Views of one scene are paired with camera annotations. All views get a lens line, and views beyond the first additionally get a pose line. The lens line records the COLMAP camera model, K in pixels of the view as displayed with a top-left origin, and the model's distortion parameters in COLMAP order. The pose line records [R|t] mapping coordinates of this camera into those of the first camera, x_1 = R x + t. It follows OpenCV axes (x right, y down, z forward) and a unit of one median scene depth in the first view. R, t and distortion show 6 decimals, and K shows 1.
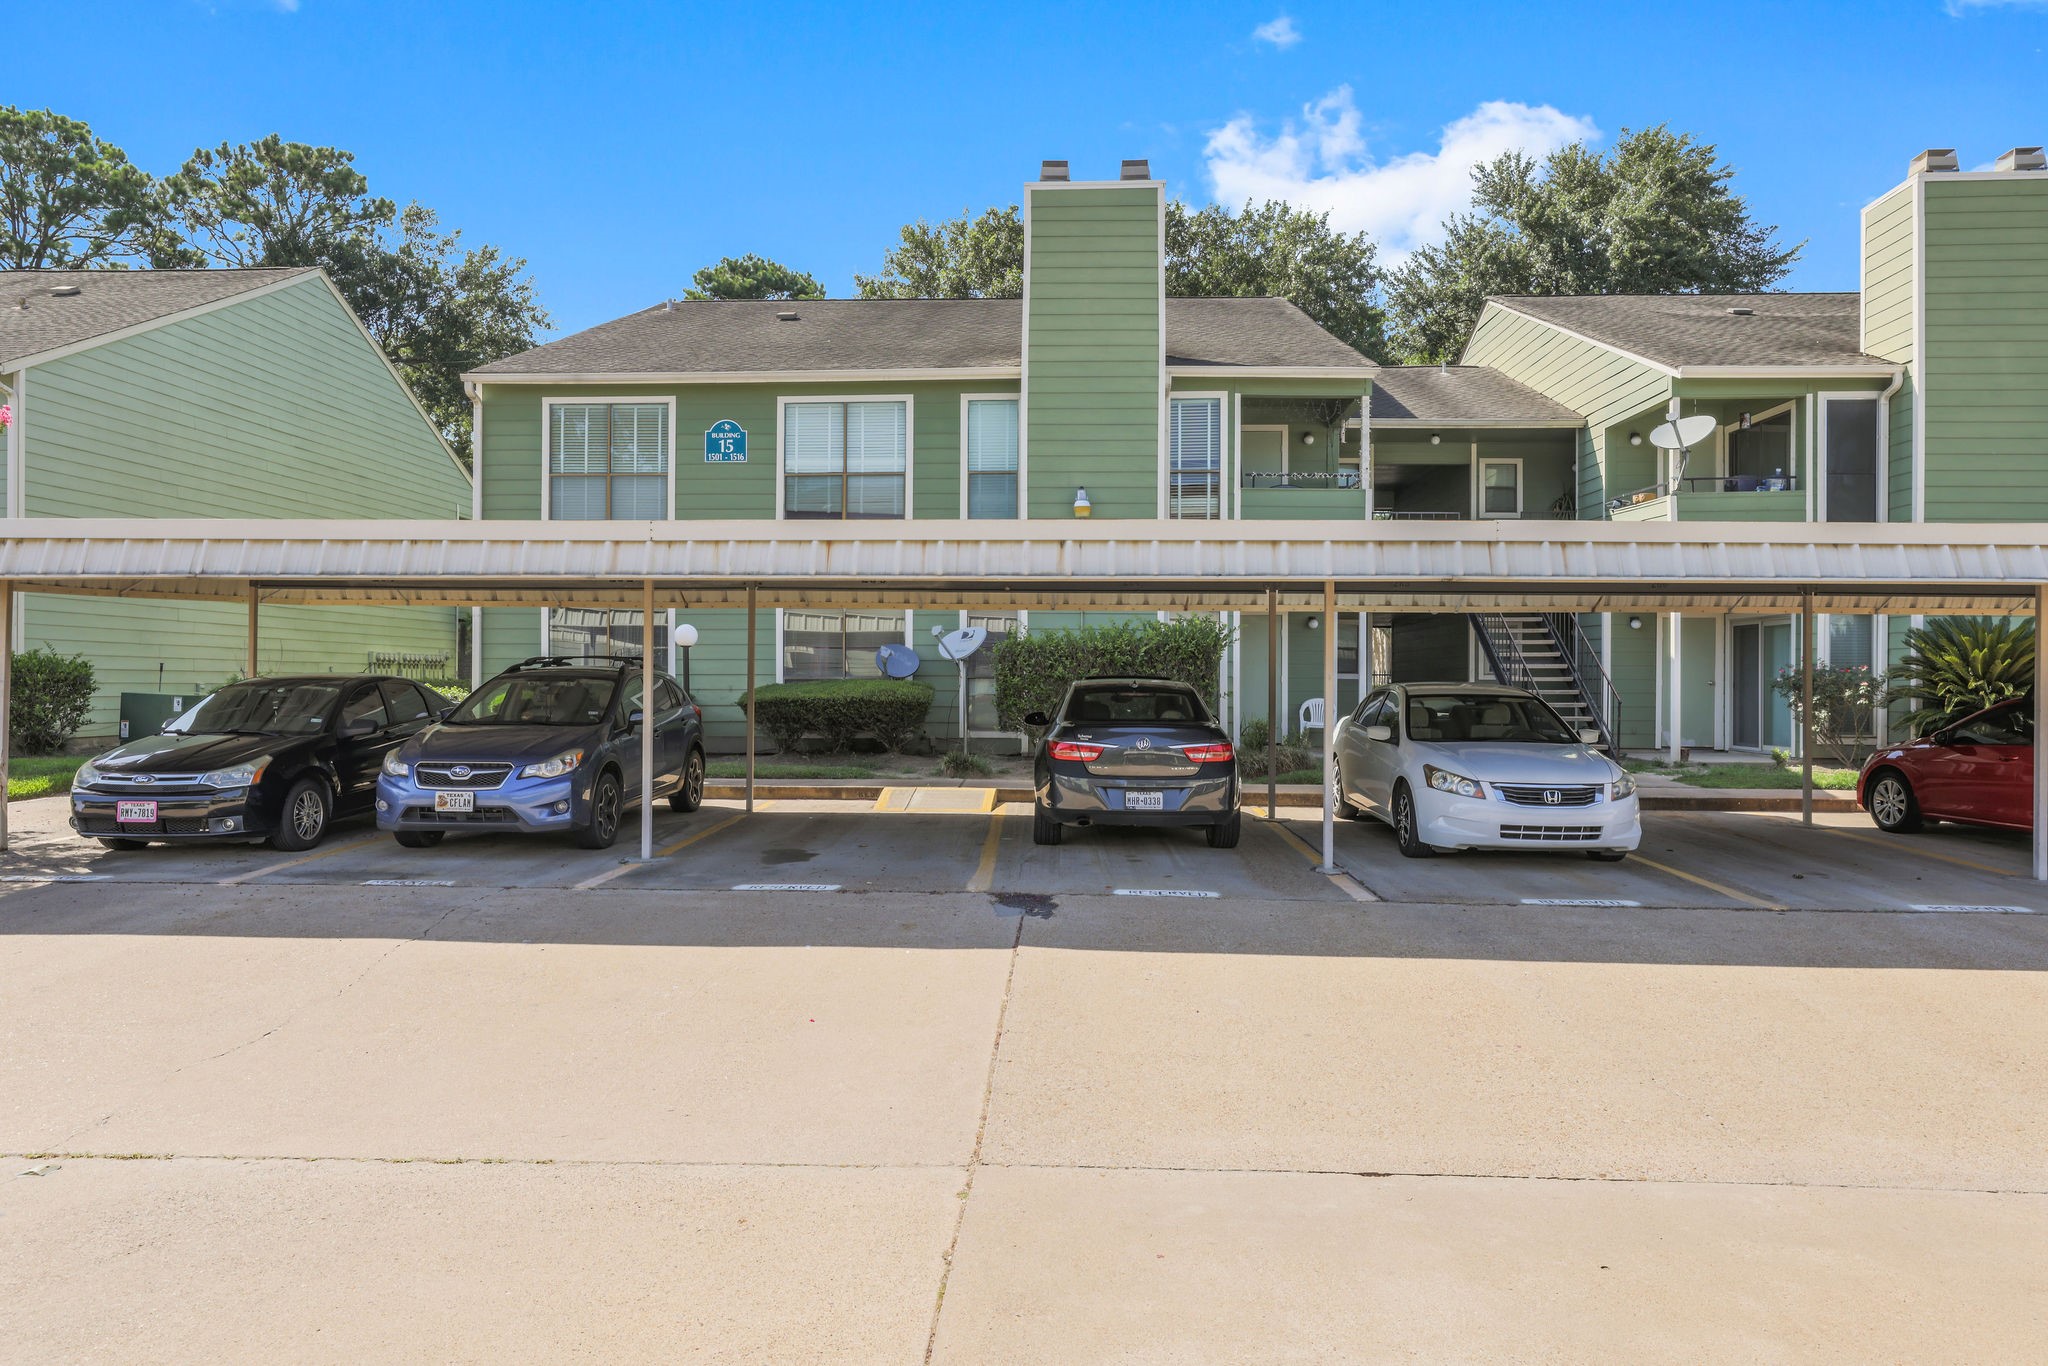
lens RADIAL K [[1158.2, 0, 1023.5], [0, 1158.2, 683.5], [0, 0, 1]] dist [0.001829, -0.001460]
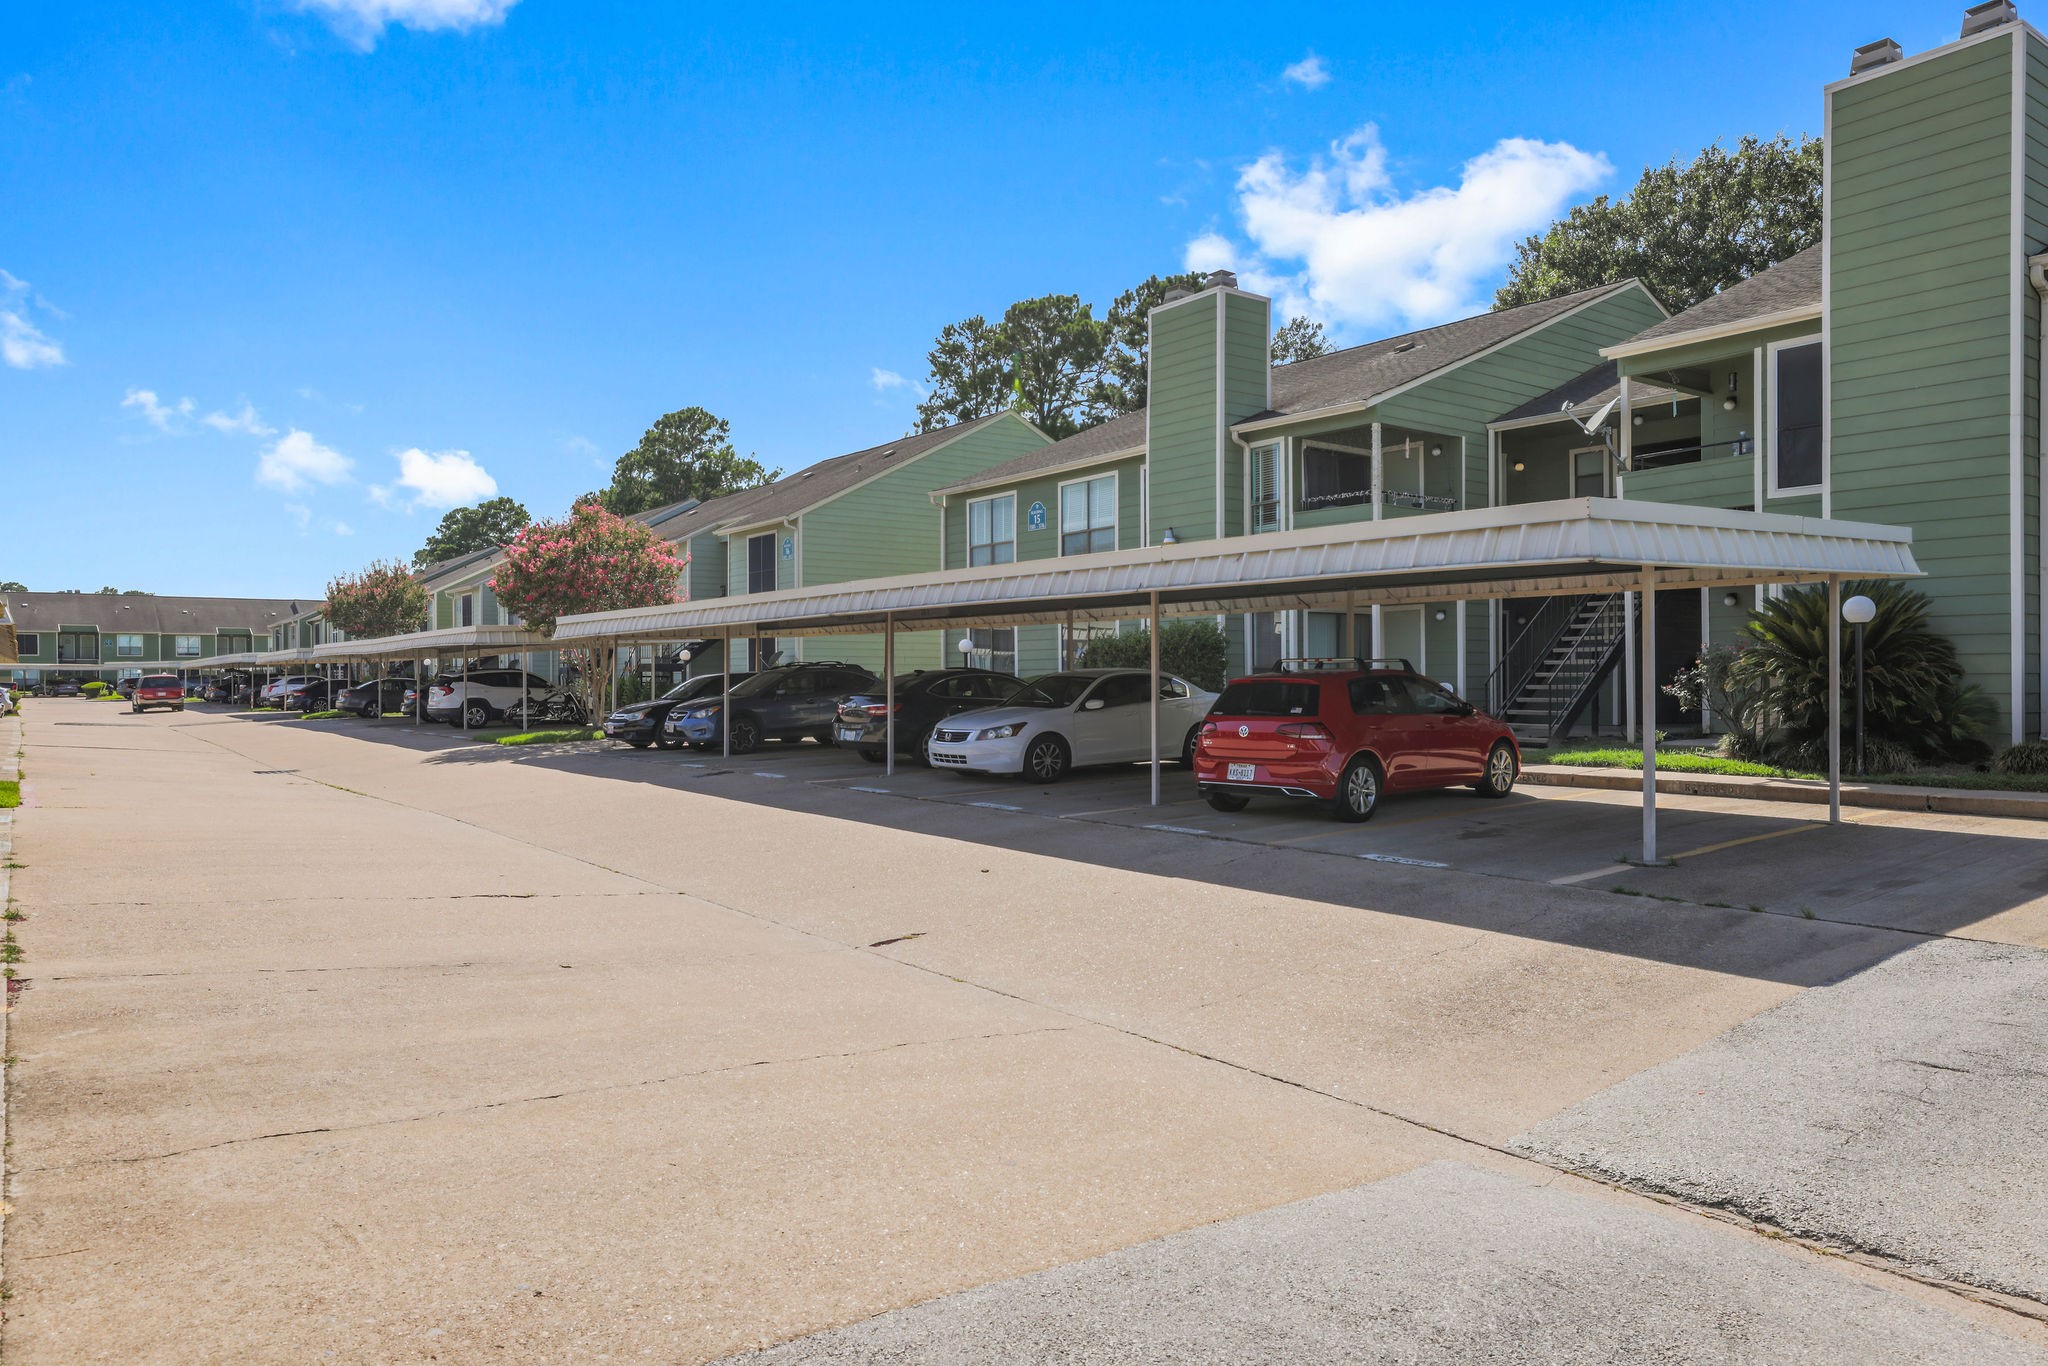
lens RADIAL K [[1158.2, 0, 1023.5], [0, 1158.2, 683.5], [0, 0, 1]] dist [0.001829, -0.001460]
pose [[0.645506, 0.005013, -0.763739, 0.962588], [0.002992, 0.999954, 0.009092, 0.006333], [0.763750, -0.008154, 0.645461, -0.039372]]
